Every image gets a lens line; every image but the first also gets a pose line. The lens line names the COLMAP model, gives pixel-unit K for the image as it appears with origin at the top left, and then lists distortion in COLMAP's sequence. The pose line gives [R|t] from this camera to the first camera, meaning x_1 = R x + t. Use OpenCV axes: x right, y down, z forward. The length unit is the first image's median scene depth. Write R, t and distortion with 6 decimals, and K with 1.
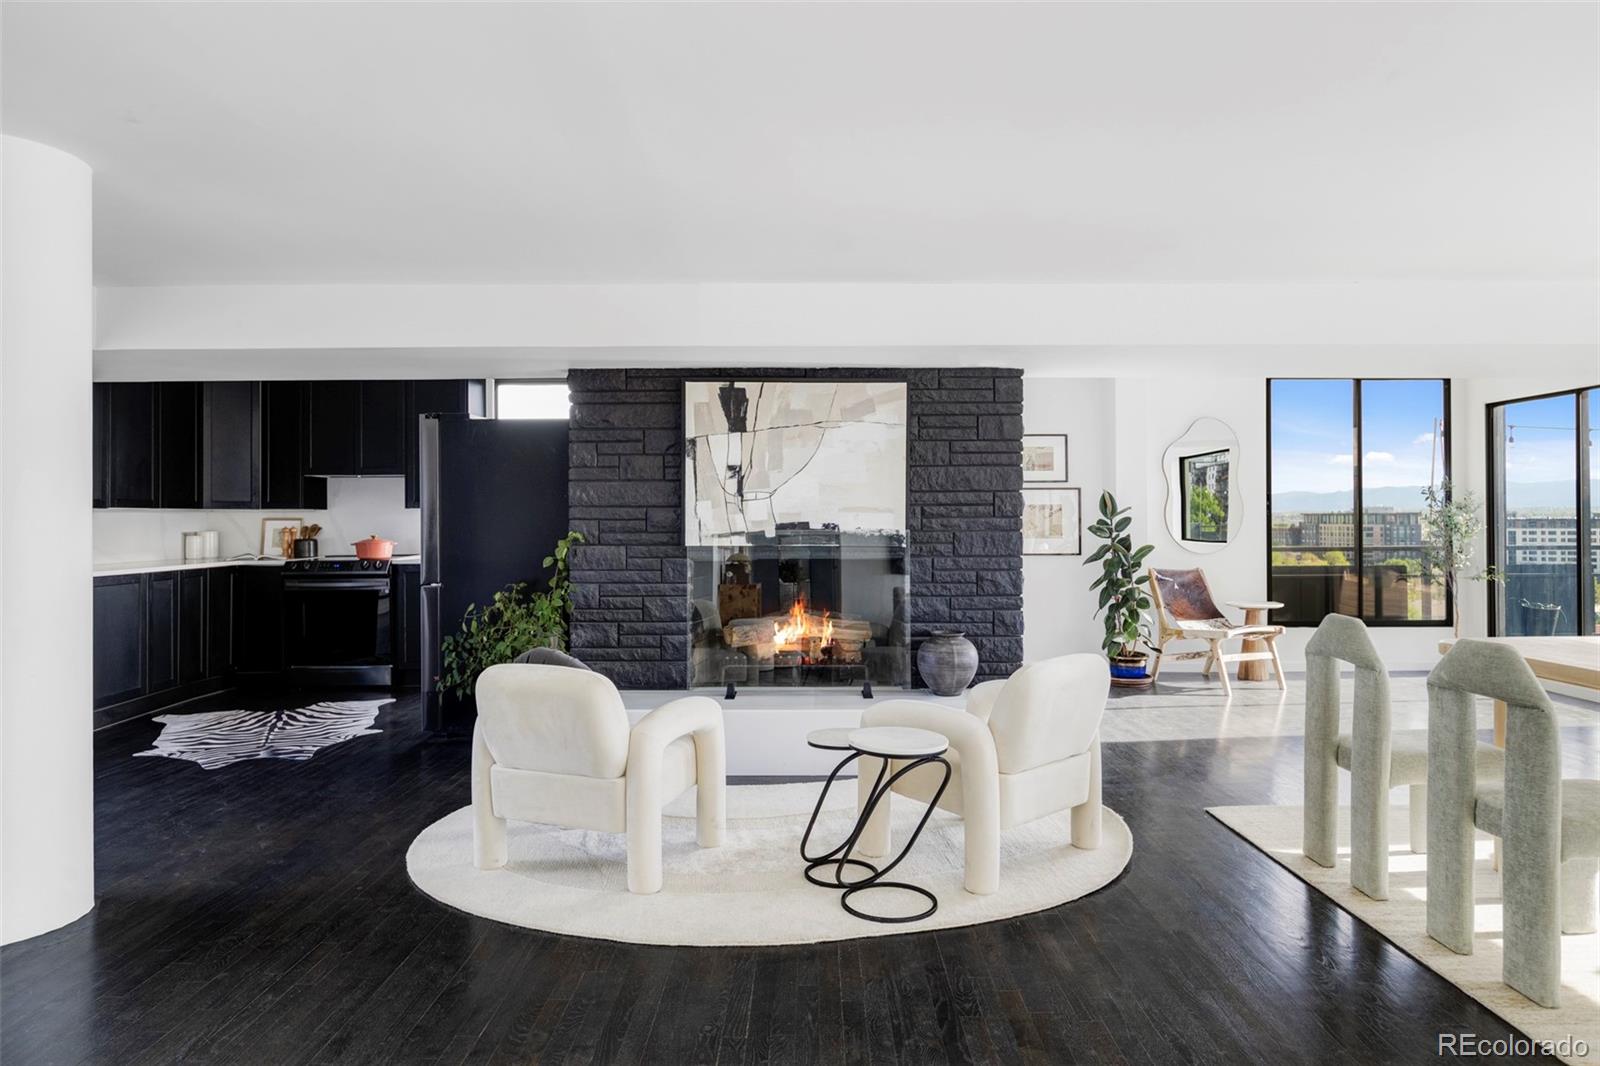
lens RADIAL K [[982.4, 0, 776.2], [0, 982.4, 500.3], [0, 0, 1]] dist [0.002246, -0.000014]
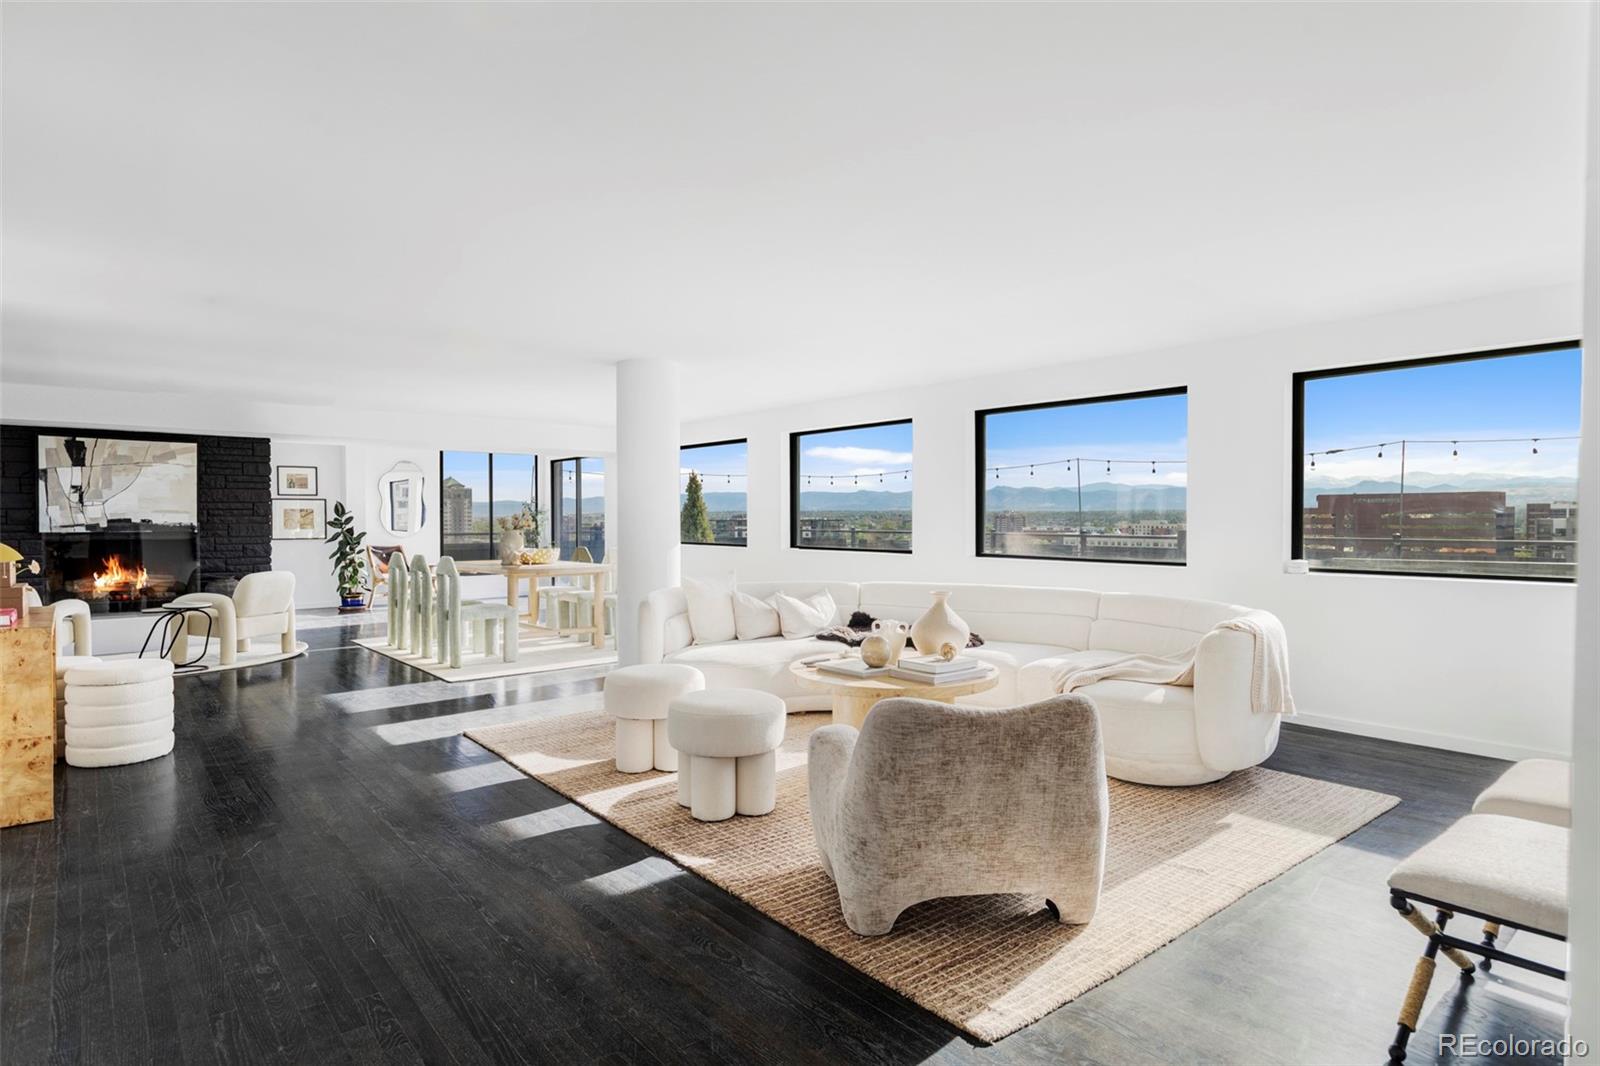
lens RADIAL K [[881.2, 0, 800.0], [0, 881.2, 533.0], [0, 0, 1]] dist [0.005015, 0.002145]
pose [[0.757952, -0.009387, 0.652243, -0.091886], [-0.013289, 0.999467, 0.029826, -0.015286], [-0.652175, -0.031275, 0.757423, -0.990233]]
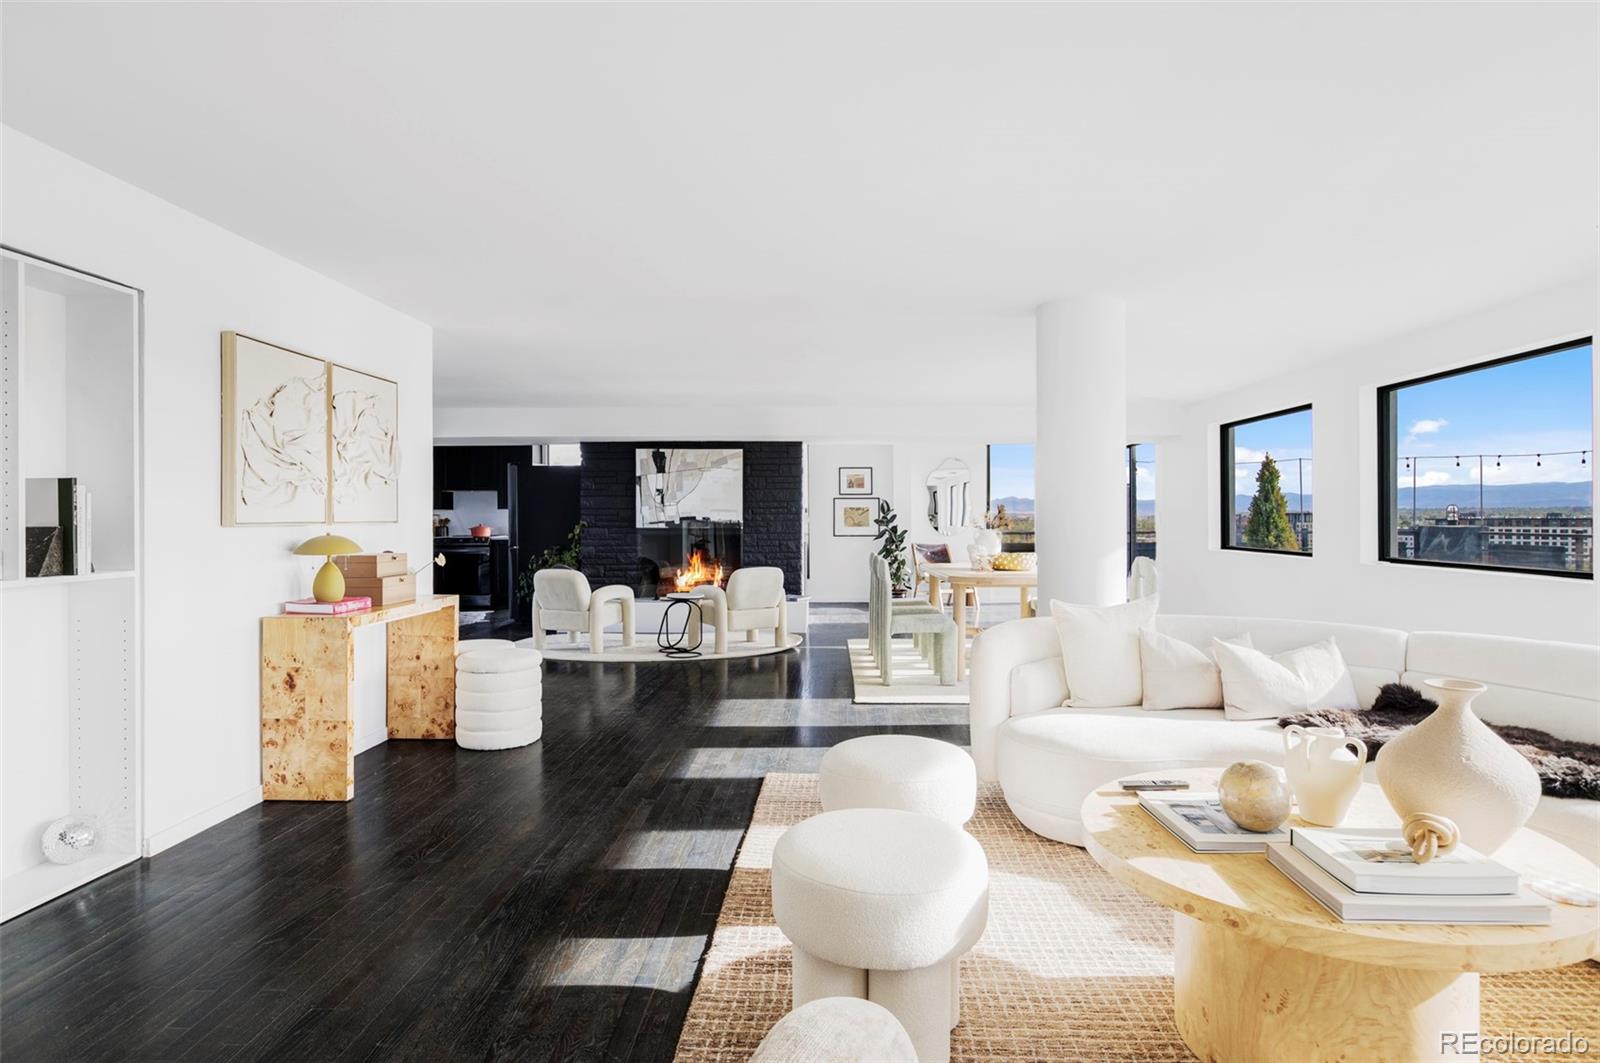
lens RADIAL K [[872.8, 0, 798.5], [0, 872.8, 515.2], [0, 0, 1]] dist [0.002942, 0.000845]
pose [[0.999927, 0.001192, -0.012008, 0.266729], [-0.000987, 0.999854, 0.017047, -0.011915], [0.012026, -0.017034, 0.999783, -0.819785]]
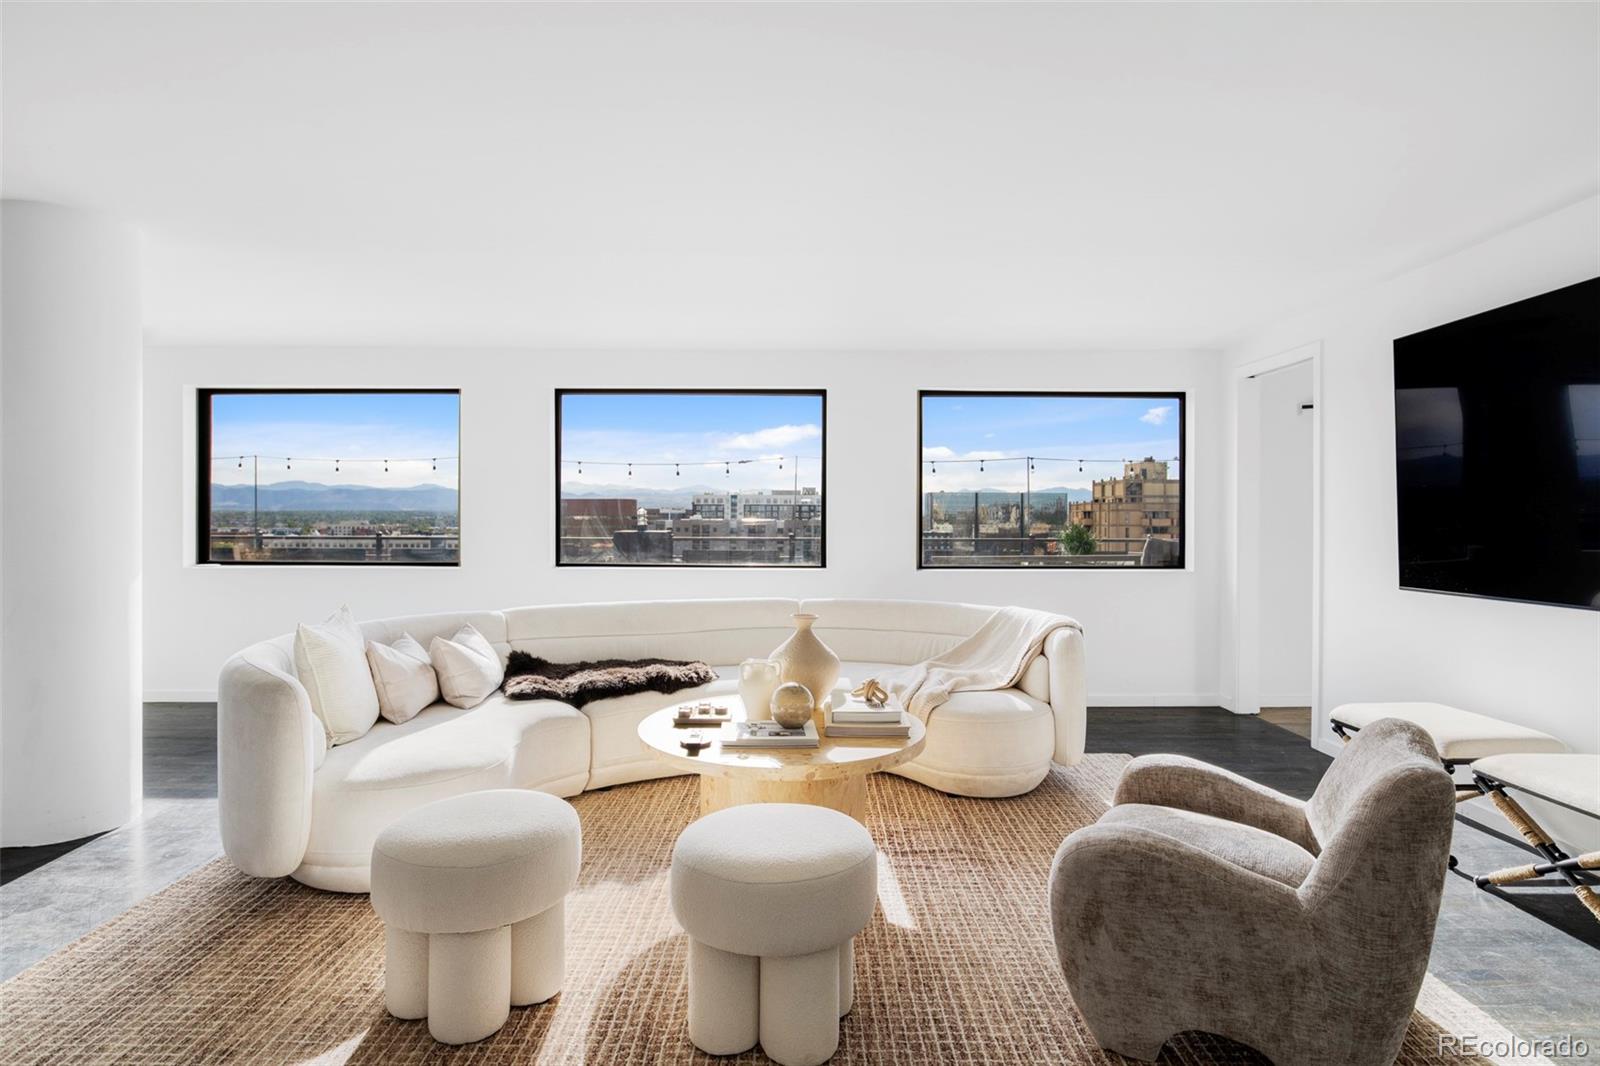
lens RADIAL K [[862.1, 0, 800.0], [0, 862.1, 533.0], [0, 0, 1]] dist [-0.001975, -0.000272]
pose [[0.001038, -0.014219, 0.999898, -0.084643], [-0.020434, 0.999690, 0.014237, -0.006549], [-0.999791, -0.020446, 0.000747, -0.465466]]
